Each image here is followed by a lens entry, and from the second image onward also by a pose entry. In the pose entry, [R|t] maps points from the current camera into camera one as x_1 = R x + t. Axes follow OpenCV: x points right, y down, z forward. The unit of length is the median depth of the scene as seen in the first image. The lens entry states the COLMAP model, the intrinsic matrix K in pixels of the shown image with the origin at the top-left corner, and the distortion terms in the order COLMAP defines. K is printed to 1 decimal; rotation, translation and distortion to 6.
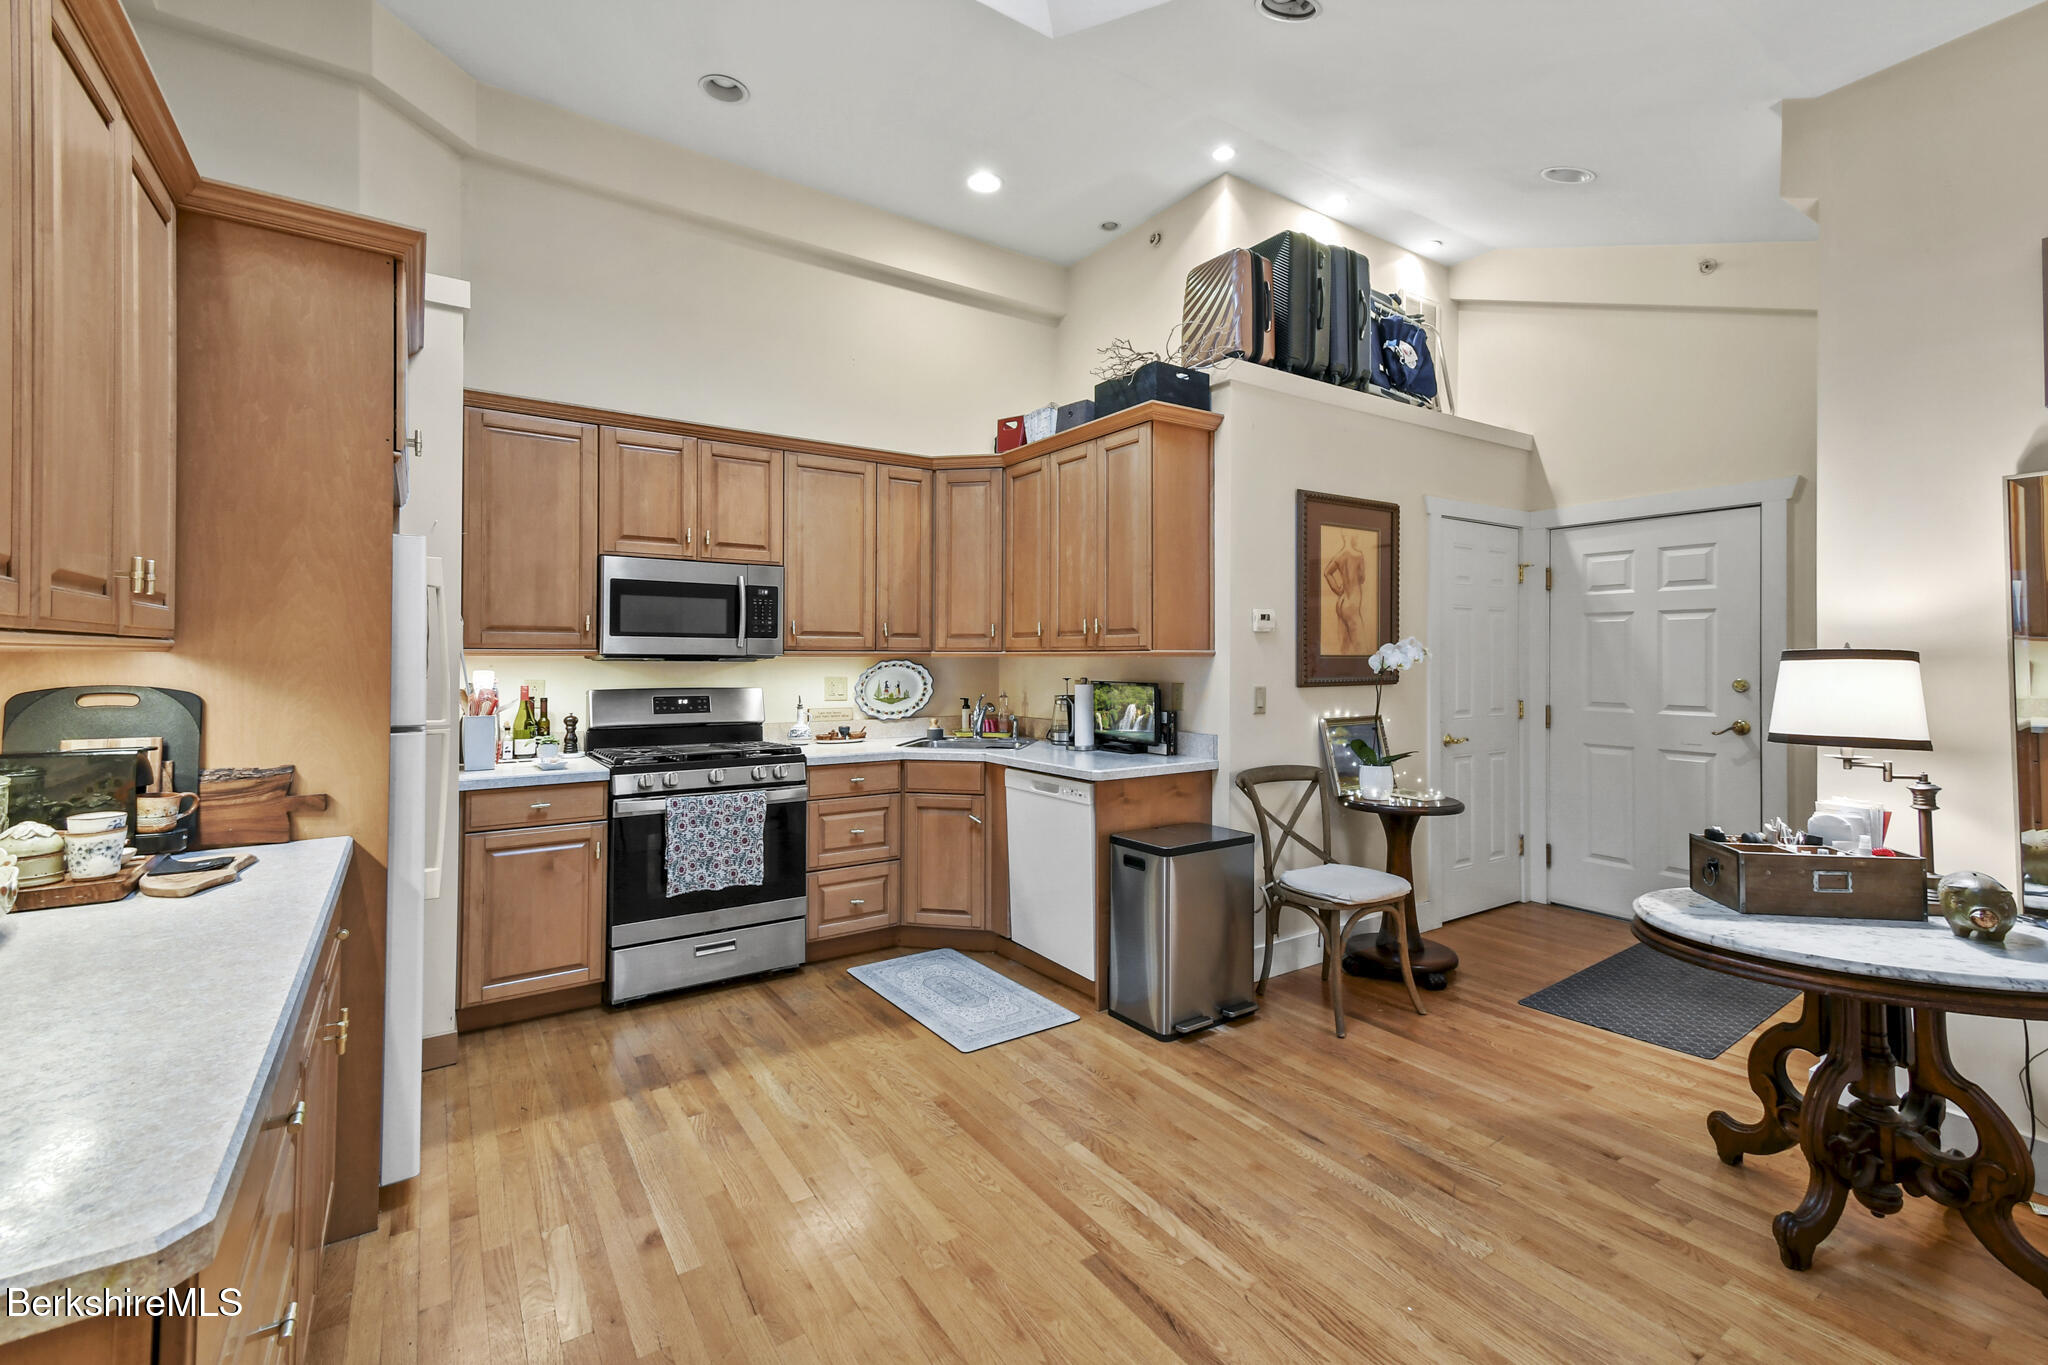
lens RADIAL K [[909.6, 0, 1025.5], [0, 909.6, 652.2], [0, 0, 1]] dist [0.022207, -0.000203]
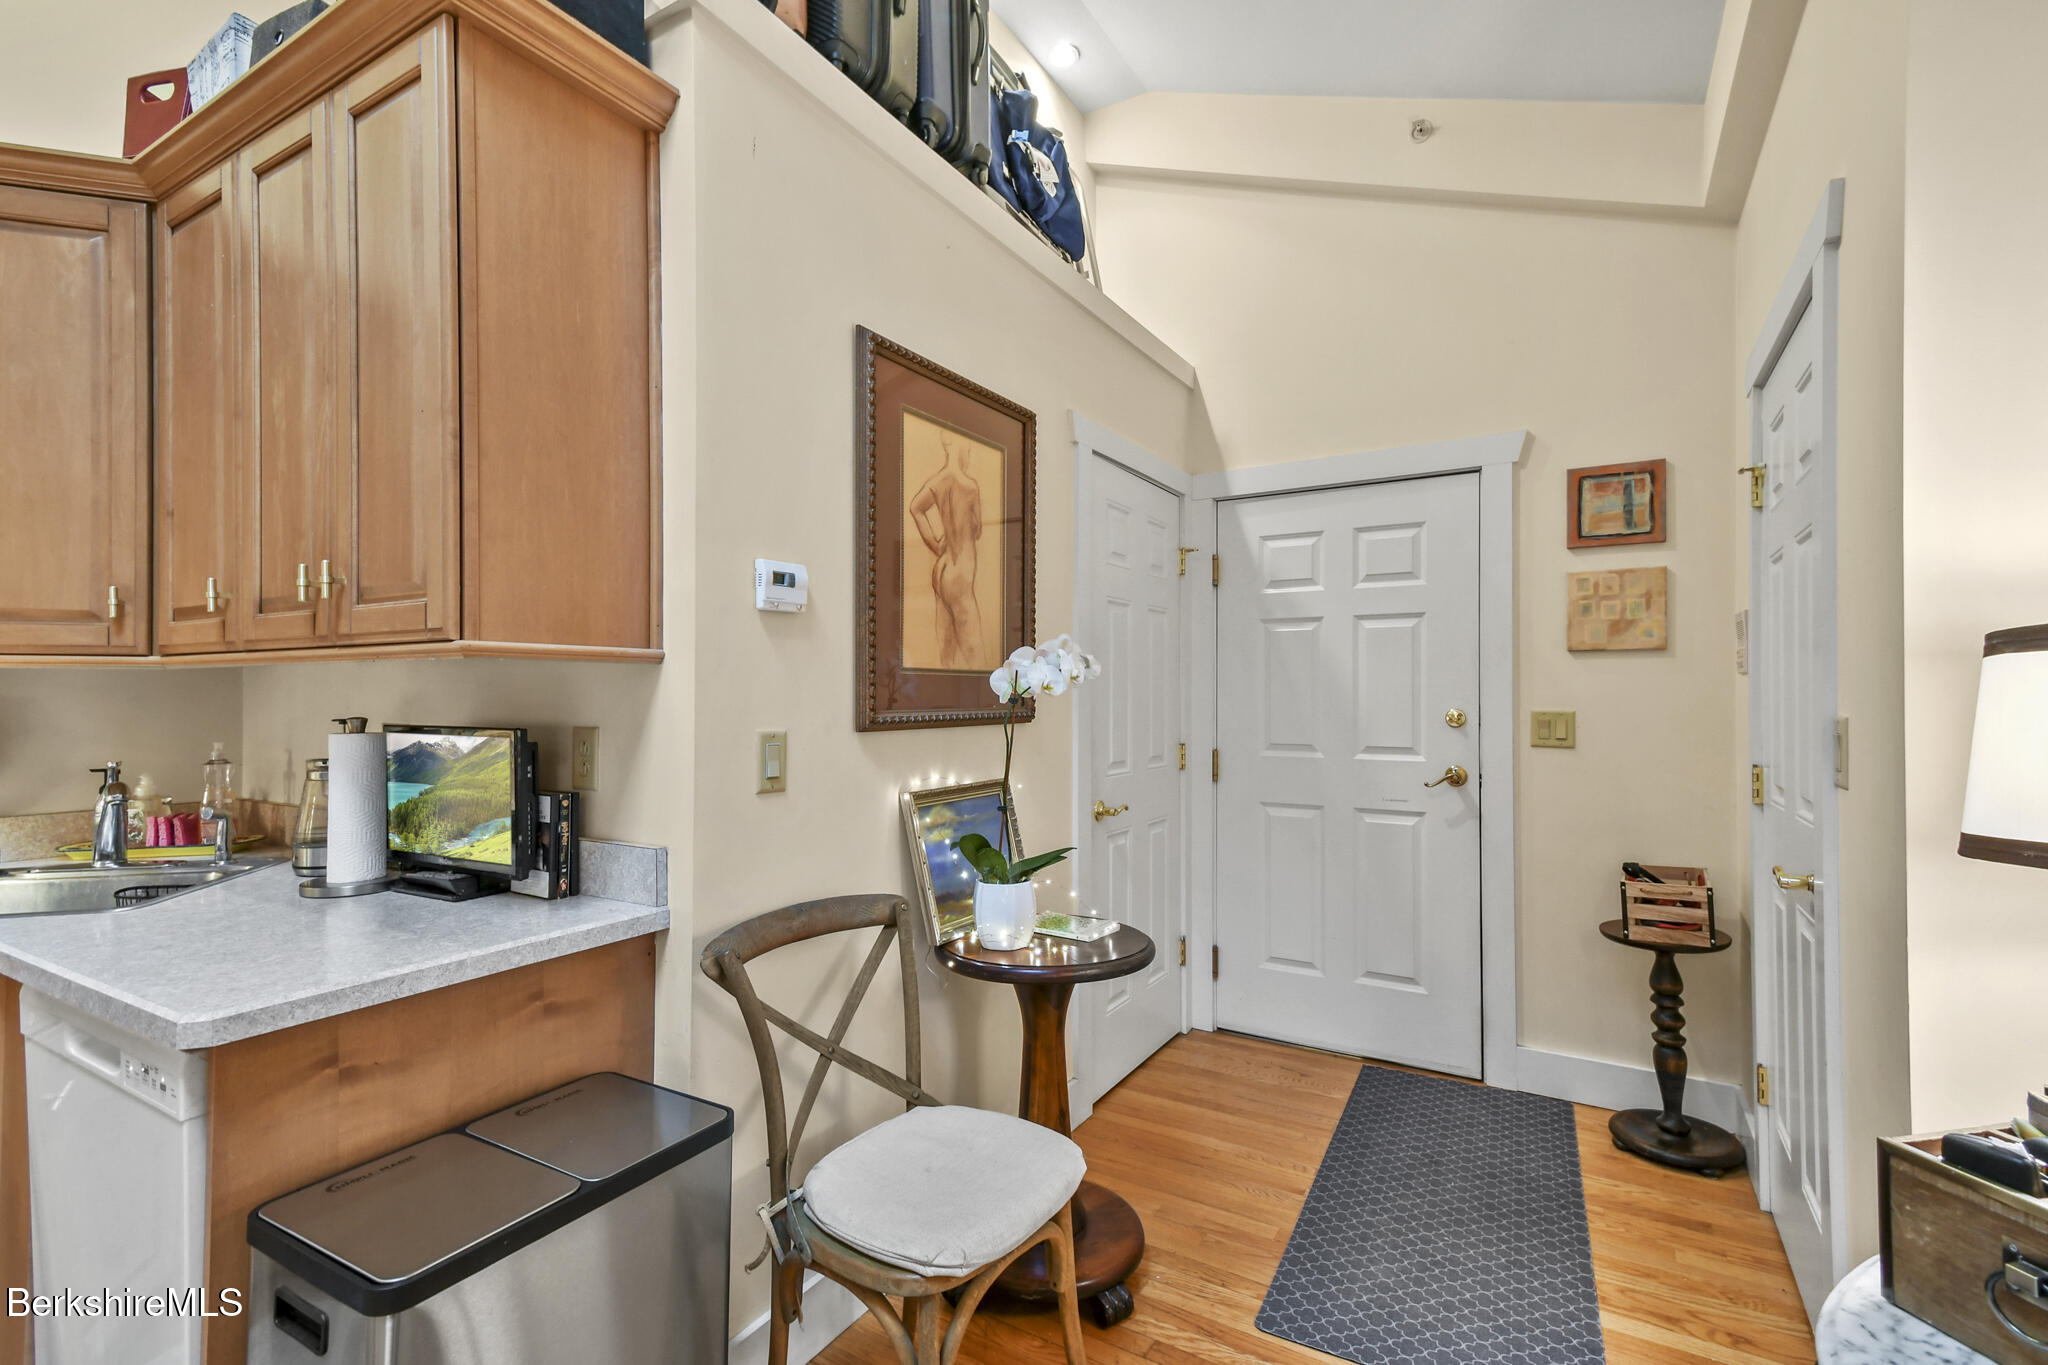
lens RADIAL K [[922.4, 0, 1029.2], [0, 922.4, 688.3], [0, 0, 1]] dist [0.025017, 0.000279]
pose [[0.906953, 0.002183, 0.421226, 0.170271], [-0.000953, 0.999995, -0.003131, 0.016150], [-0.421230, 0.002439, 0.906950, 0.502831]]
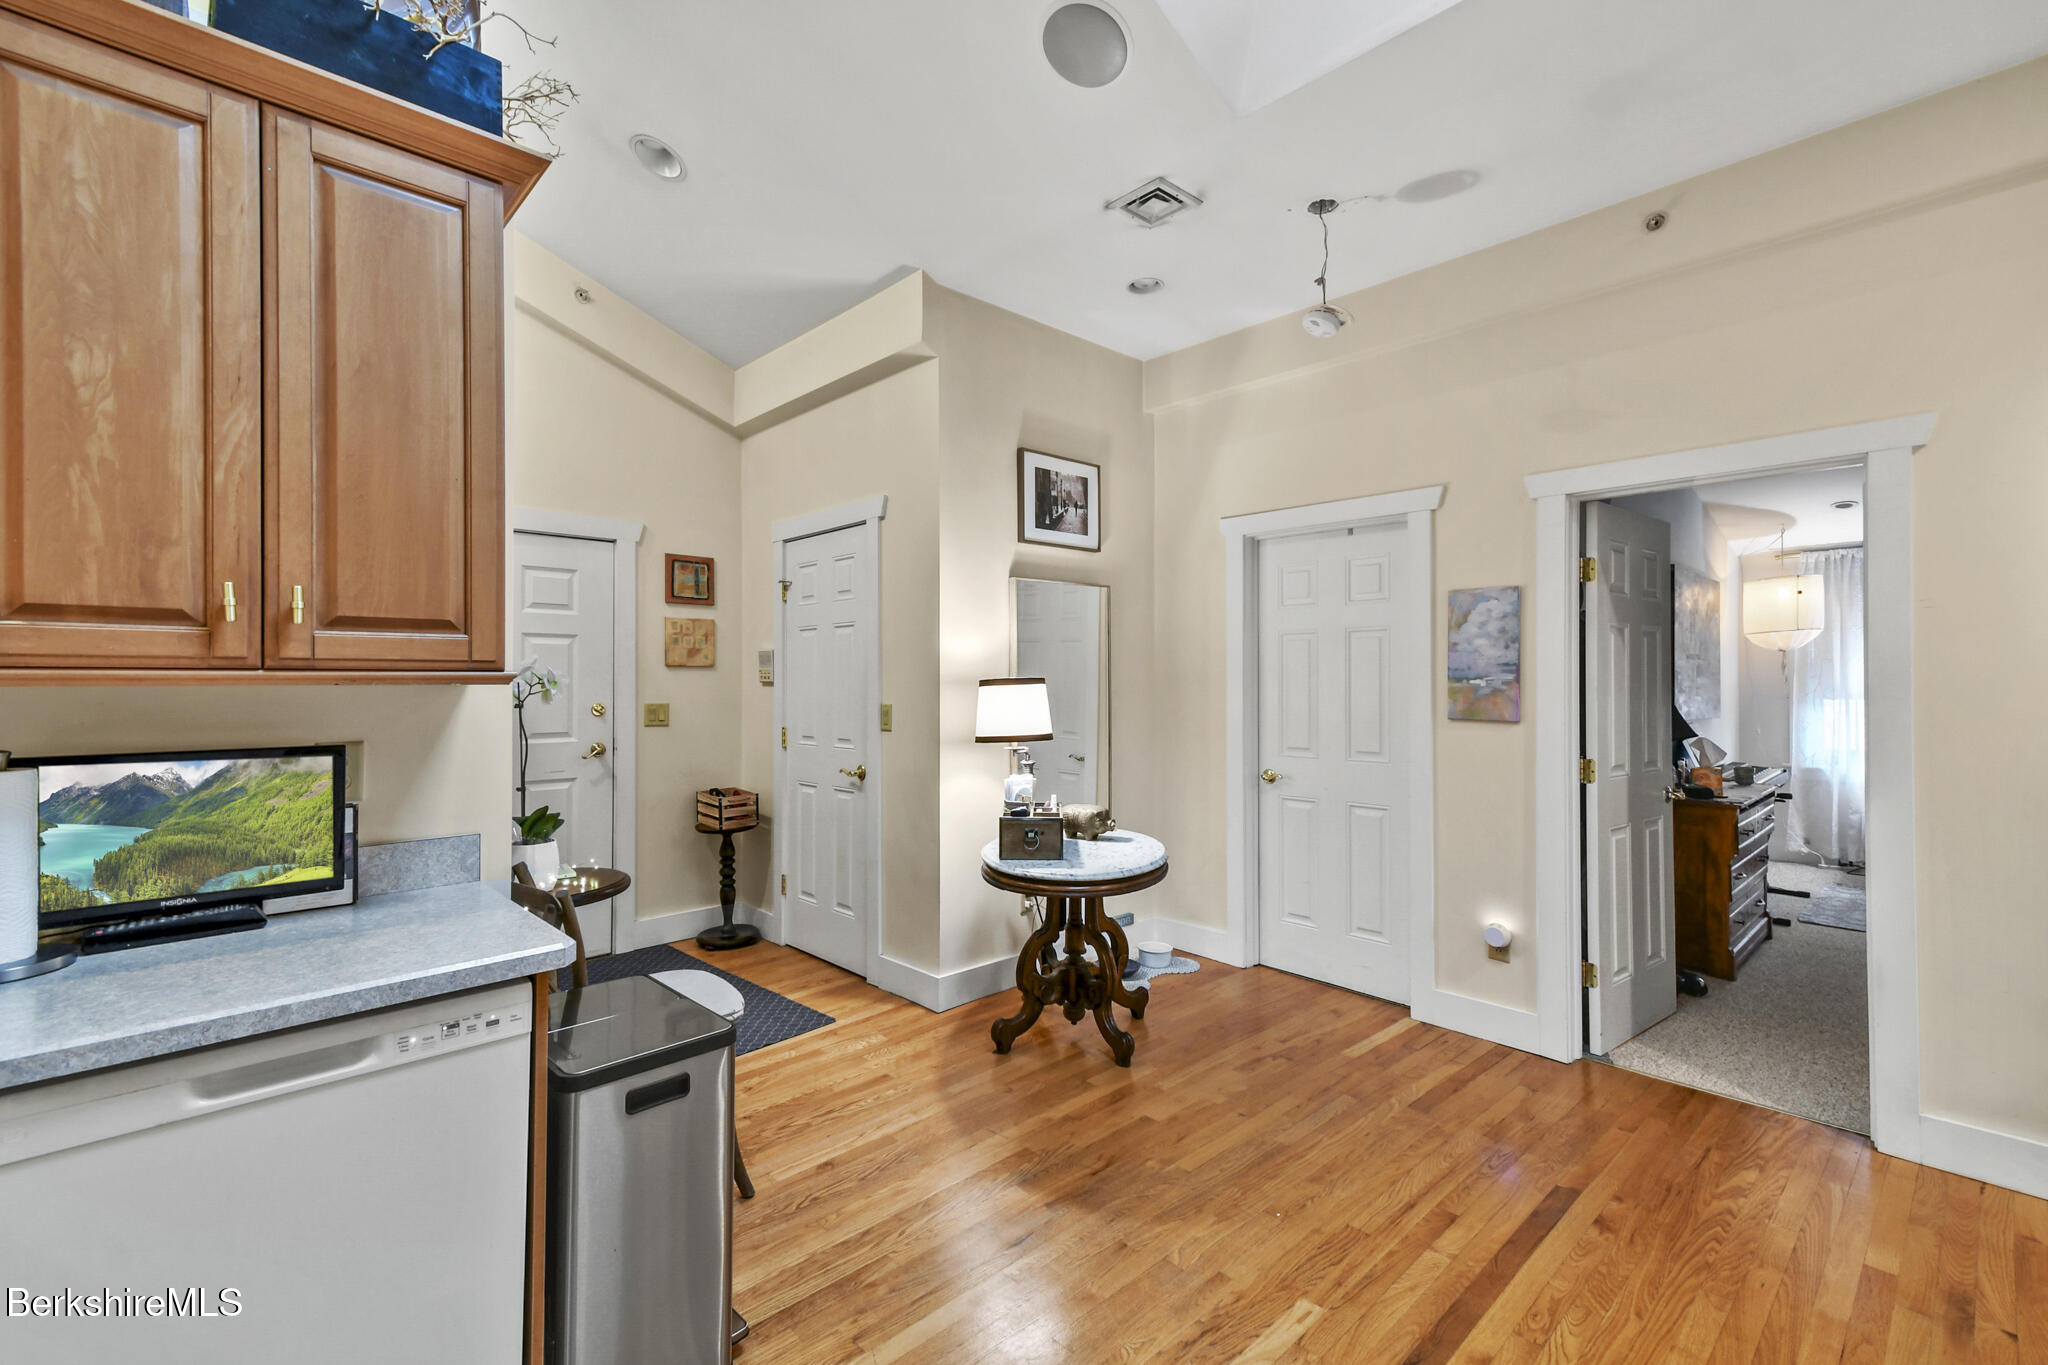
lens RADIAL K [[899.9, 0, 1024.0], [0, 899.9, 682.5], [0, 0, 1]] dist [0.022512, 0.000065]
pose [[-0.175167, -0.002608, 0.984535, -0.340032], [-0.004602, 0.999988, 0.001830, 0.001251], [-0.984528, -0.004211, -0.175176, 0.739632]]
